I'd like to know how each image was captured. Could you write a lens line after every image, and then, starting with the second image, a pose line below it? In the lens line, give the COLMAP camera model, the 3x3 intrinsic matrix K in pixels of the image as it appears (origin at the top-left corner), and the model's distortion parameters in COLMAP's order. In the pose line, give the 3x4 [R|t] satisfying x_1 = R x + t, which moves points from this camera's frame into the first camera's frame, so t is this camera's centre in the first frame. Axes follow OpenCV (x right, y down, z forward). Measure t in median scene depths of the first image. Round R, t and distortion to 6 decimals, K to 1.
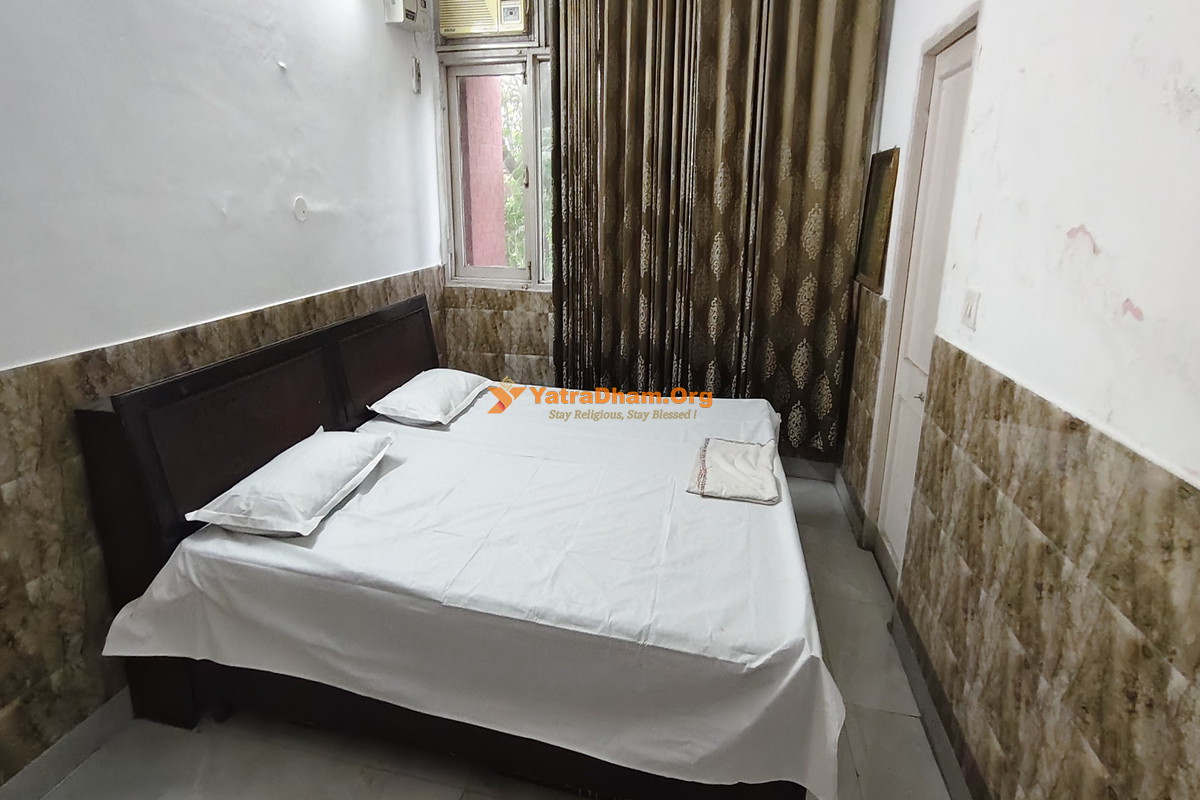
lens RADIAL K [[585.5, 0, 605.2], [0, 585.5, 338.8], [0, 0, 1]] dist [-0.000966, 0.000722]
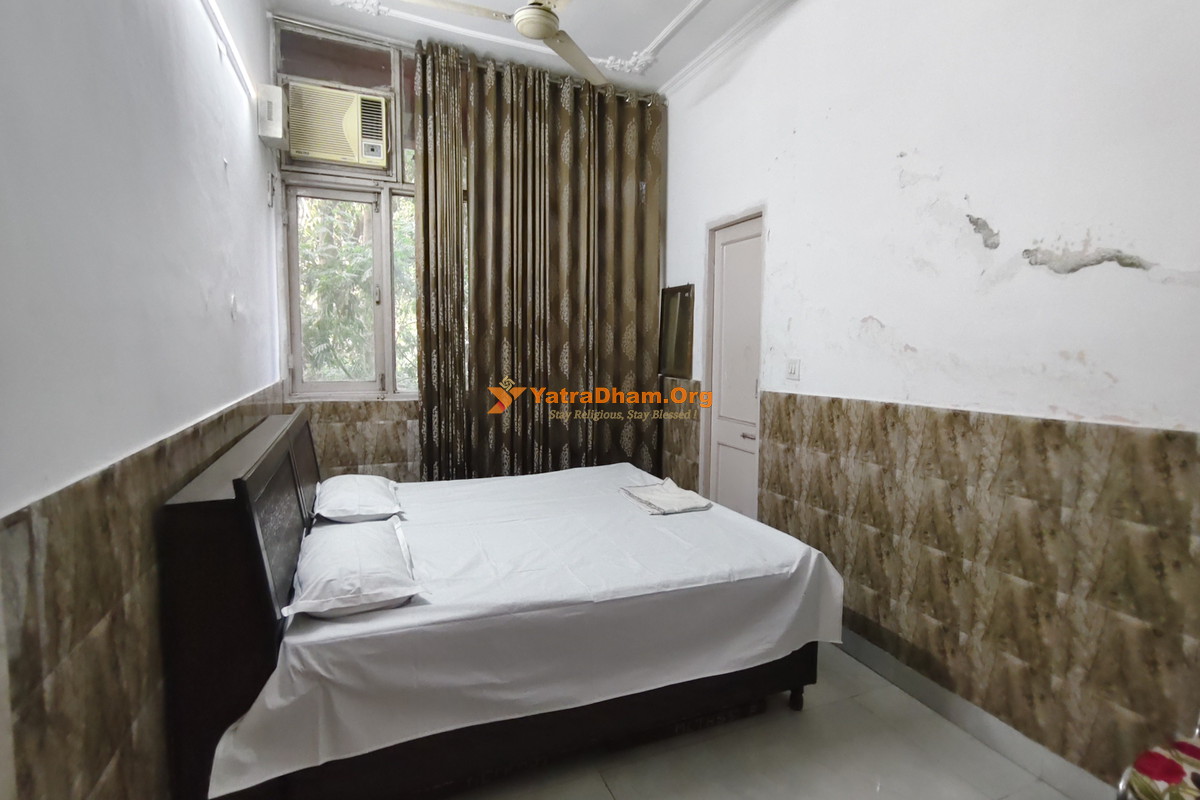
lens RADIAL K [[551.9, 0, 598.4], [0, 551.9, 392.7], [0, 0, 1]] dist [-0.003963, -0.000250]
pose [[0.826337, -0.045993, 0.561295, -0.444868], [0.125152, 0.986735, -0.103393, 0.064373], [-0.549094, 0.155685, 0.821132, -0.024365]]
